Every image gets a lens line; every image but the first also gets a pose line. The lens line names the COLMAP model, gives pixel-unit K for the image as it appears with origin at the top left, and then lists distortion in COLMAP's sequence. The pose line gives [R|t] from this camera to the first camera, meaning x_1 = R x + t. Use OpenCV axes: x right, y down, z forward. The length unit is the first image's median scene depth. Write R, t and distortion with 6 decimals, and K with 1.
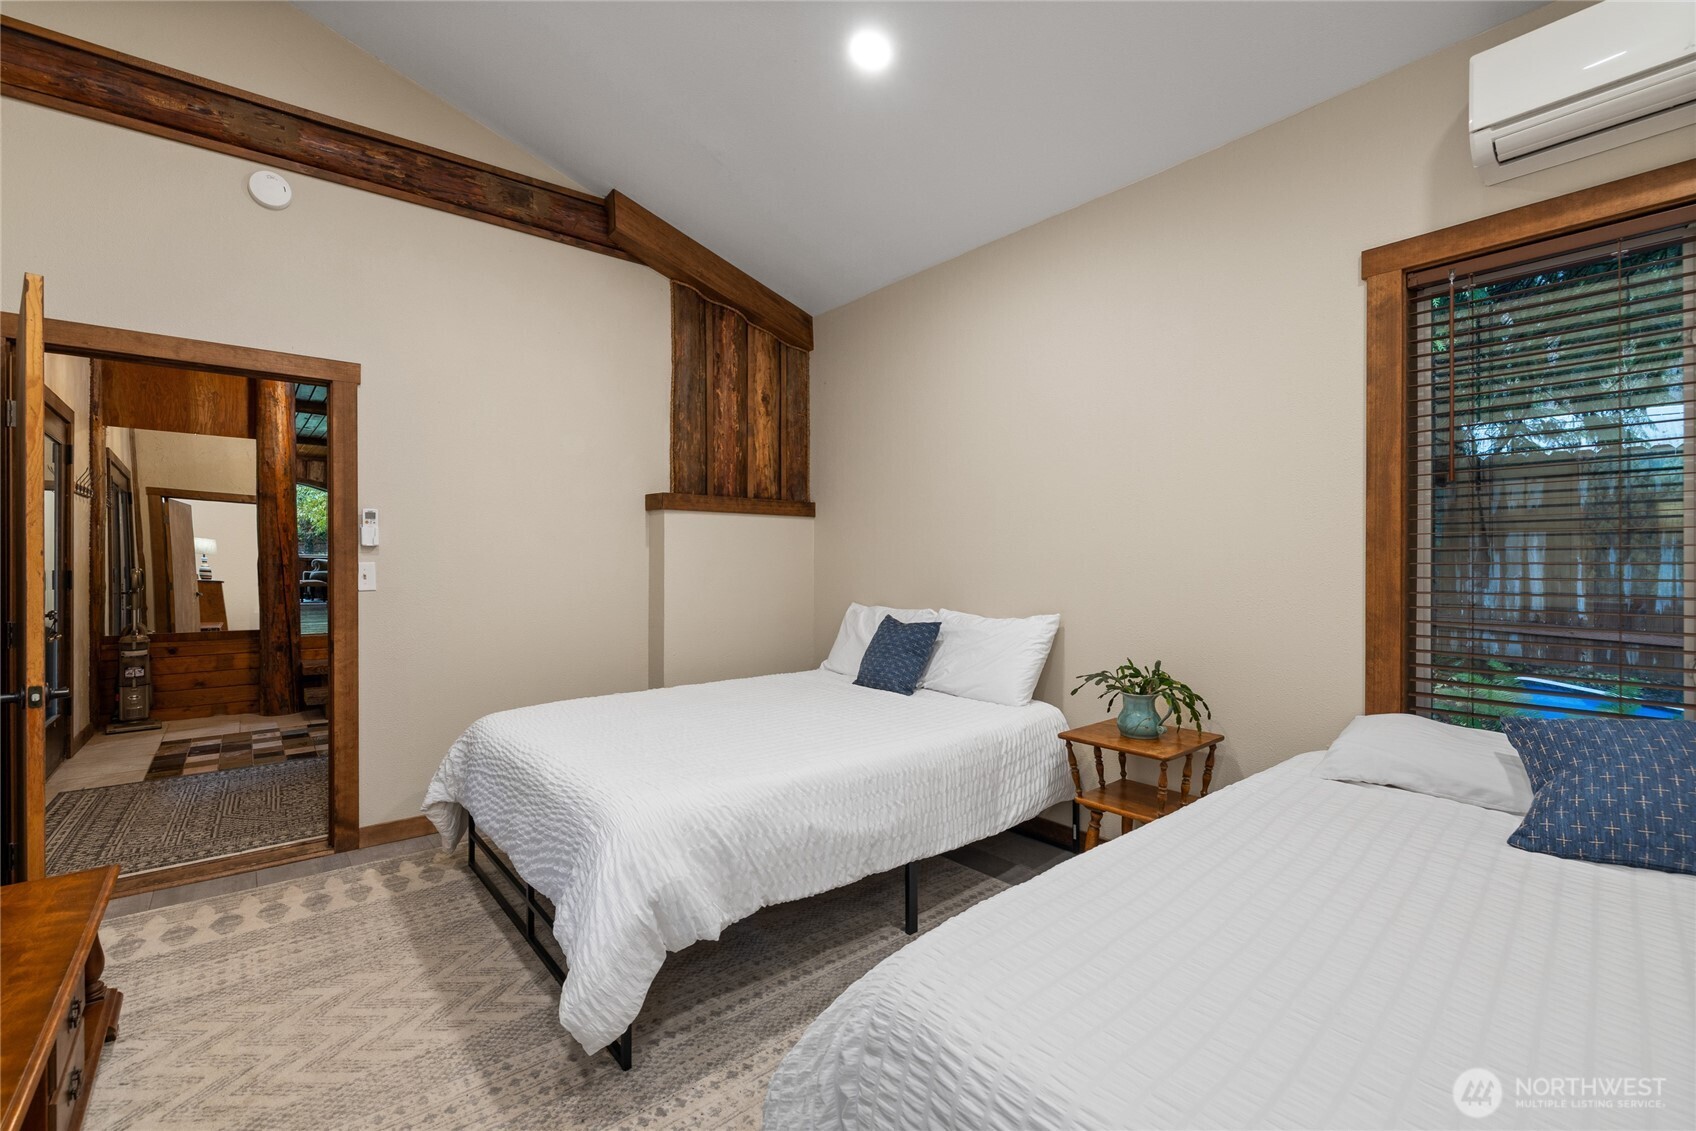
lens RADIAL K [[716.0, 0, 844.9], [0, 716.0, 563.0], [0, 0, 1]] dist [0.003974, 0.000745]
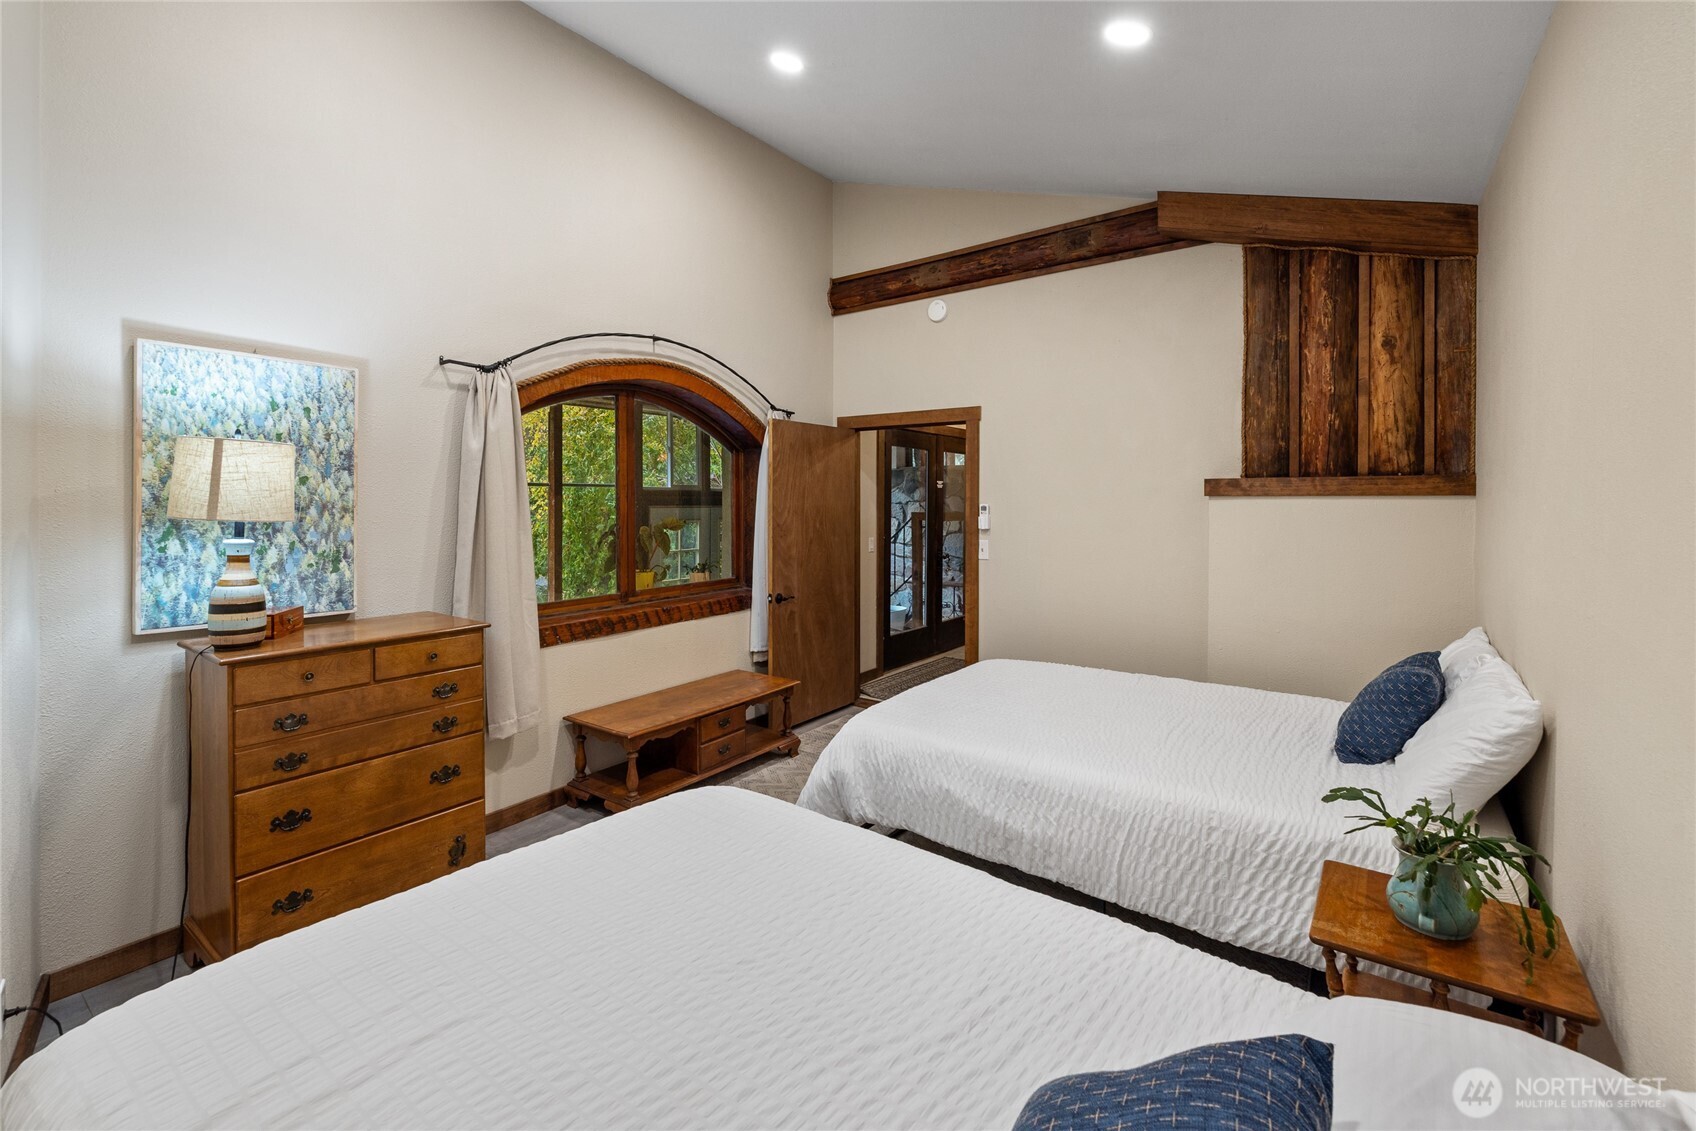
lens RADIAL K [[716.0, 0, 804.1], [0, 716.0, 509.9], [0, 0, 1]] dist [0.003974, 0.000745]
pose [[0.249033, 0.008796, -0.968455, 0.498860], [-0.008384, 0.999941, 0.006926, -0.052957], [0.968459, 0.006395, 0.249092, 0.214467]]
